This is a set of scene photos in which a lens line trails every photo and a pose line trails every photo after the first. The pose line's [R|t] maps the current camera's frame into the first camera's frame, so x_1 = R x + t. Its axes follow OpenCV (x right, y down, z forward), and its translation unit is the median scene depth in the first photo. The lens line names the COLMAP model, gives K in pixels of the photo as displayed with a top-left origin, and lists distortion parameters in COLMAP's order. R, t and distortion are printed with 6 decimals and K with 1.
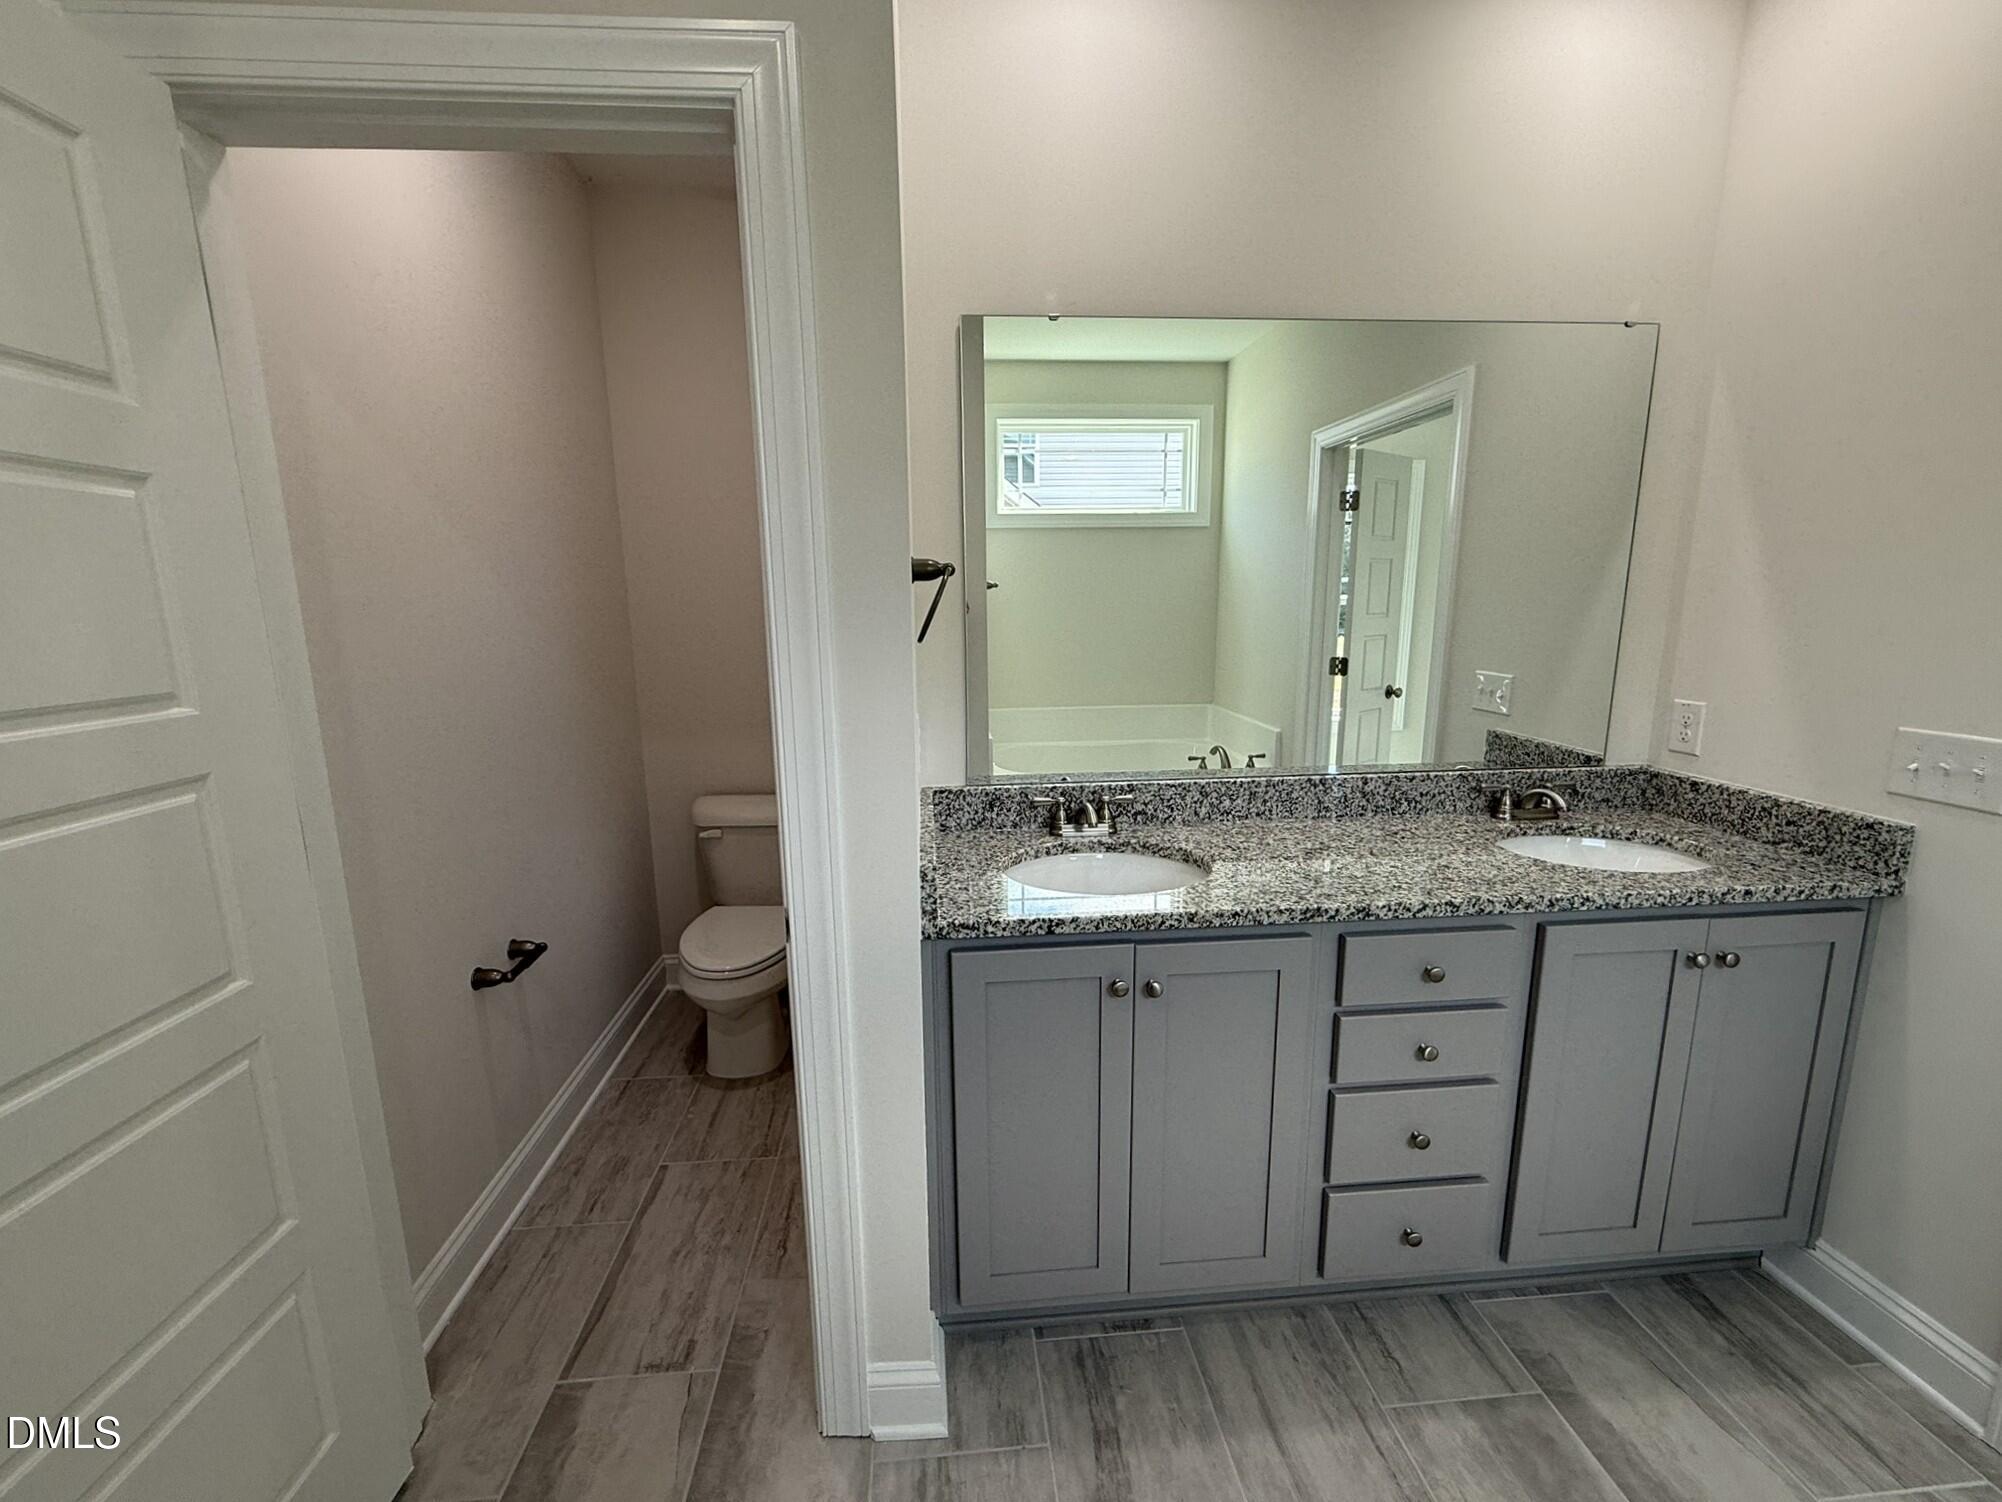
lens RADIAL K [[799.6, 0, 995.1], [0, 799.6, 754.6], [0, 0, 1]] dist [-0.000794, 0.000106]
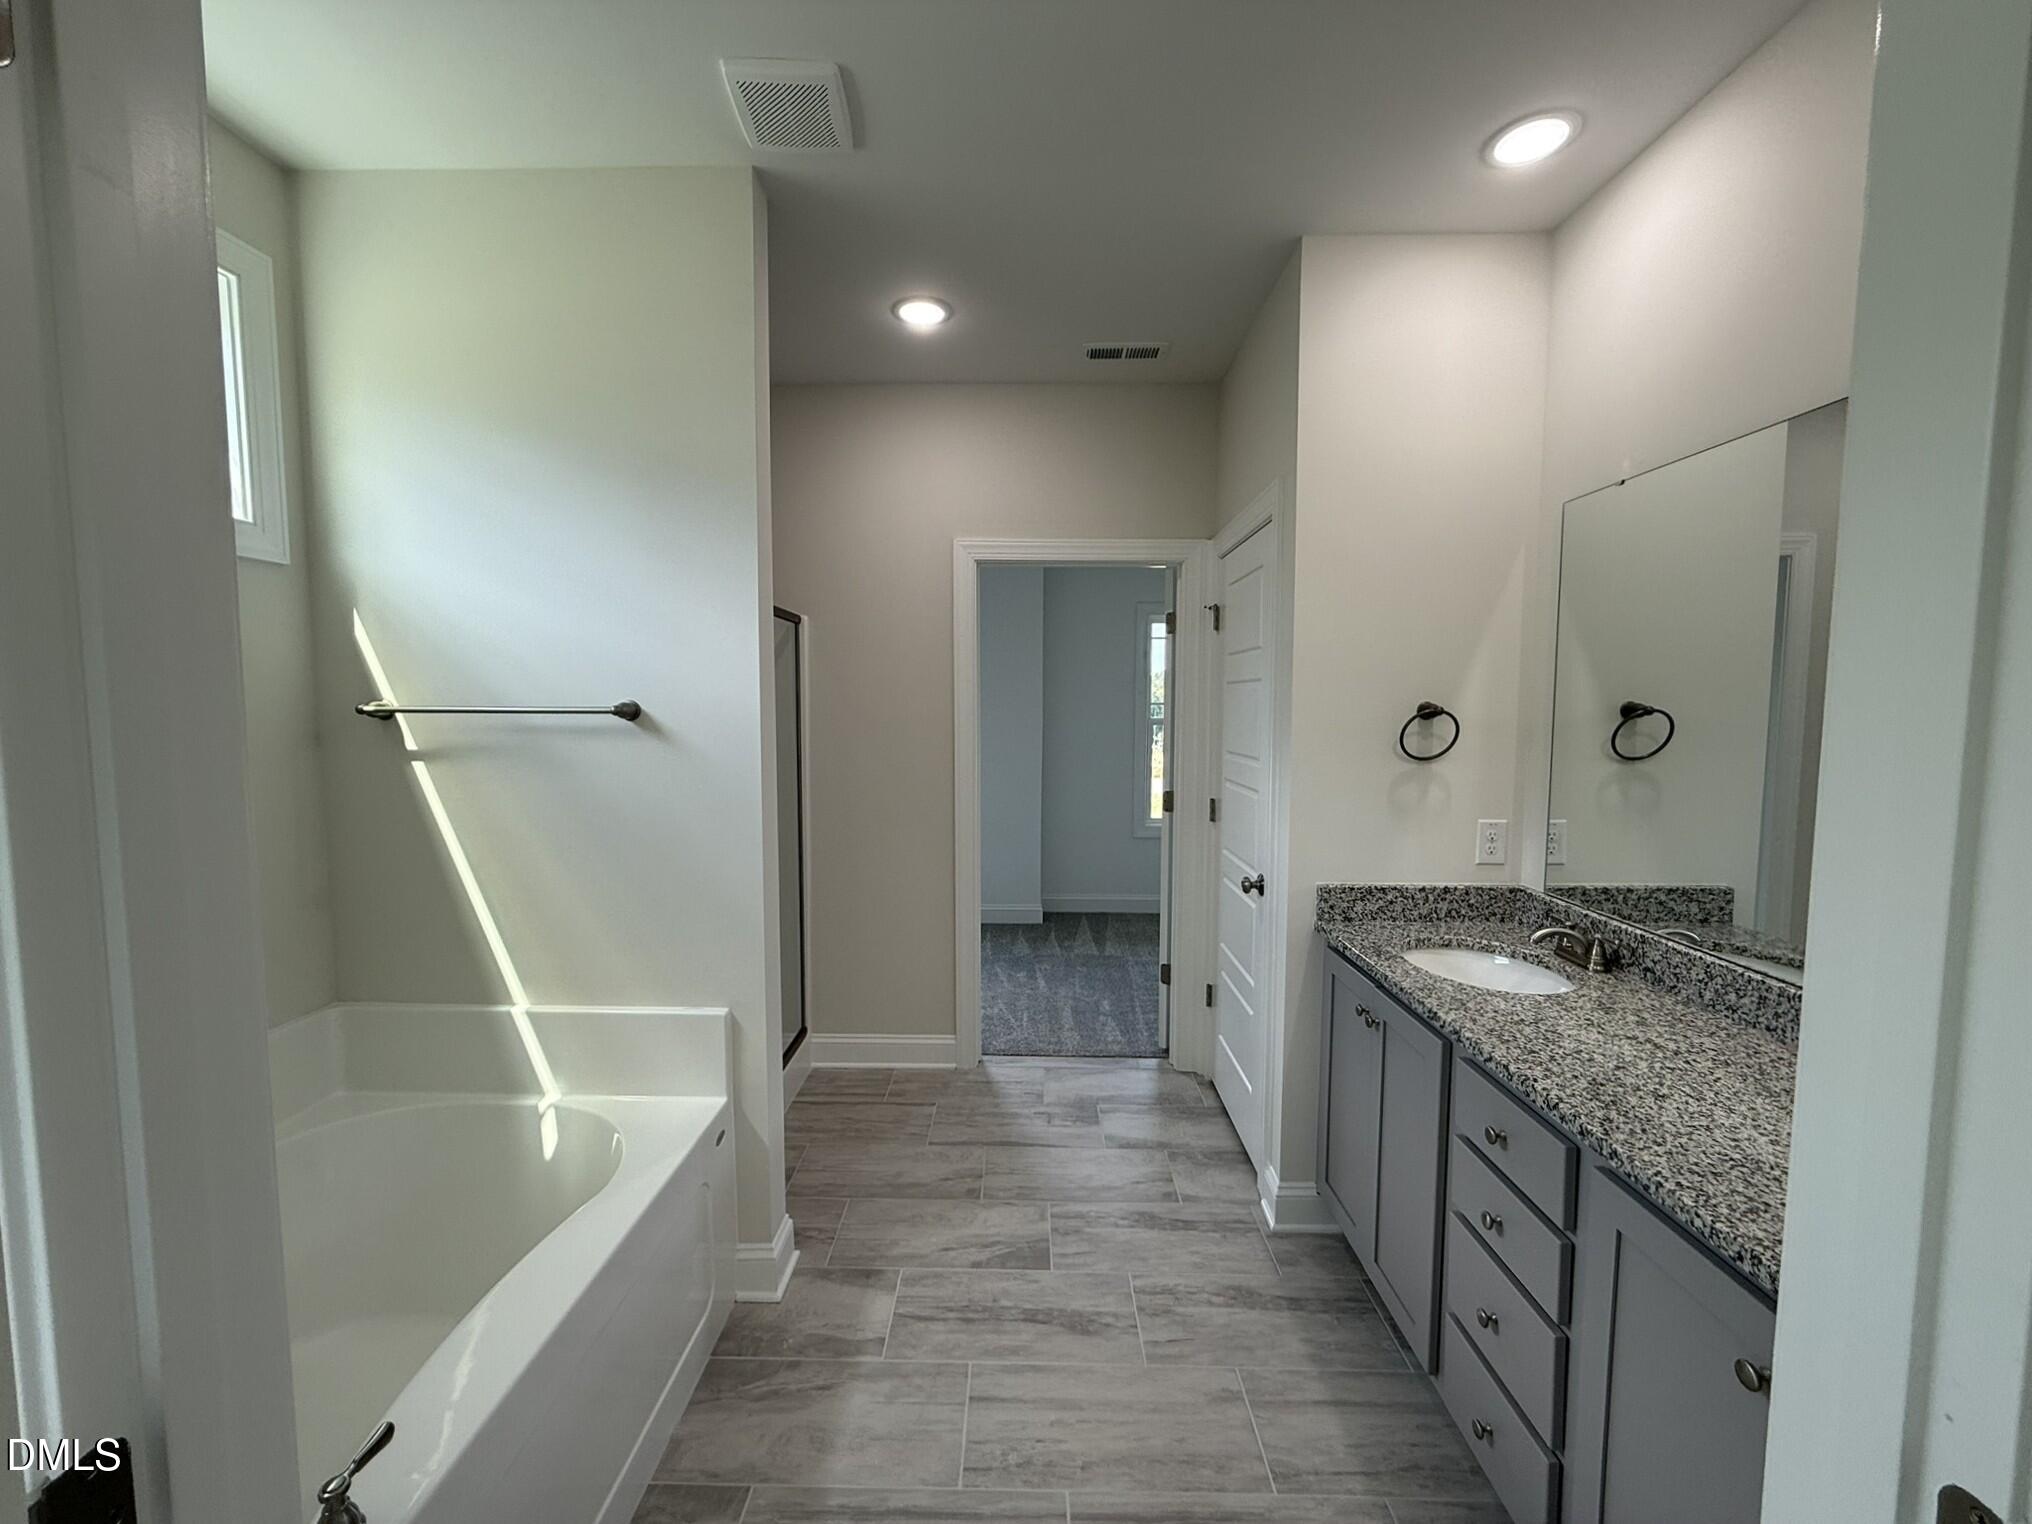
lens RADIAL K [[805.5, 0, 1017.1], [0, 805.5, 759.8], [0, 0, 1]] dist [-0.000690, -0.000073]
pose [[-0.088911, 0.083477, -0.992535, 1.425836], [-0.183360, 0.978080, 0.098686, -0.151252], [0.979017, 0.190765, -0.071655, 0.385939]]
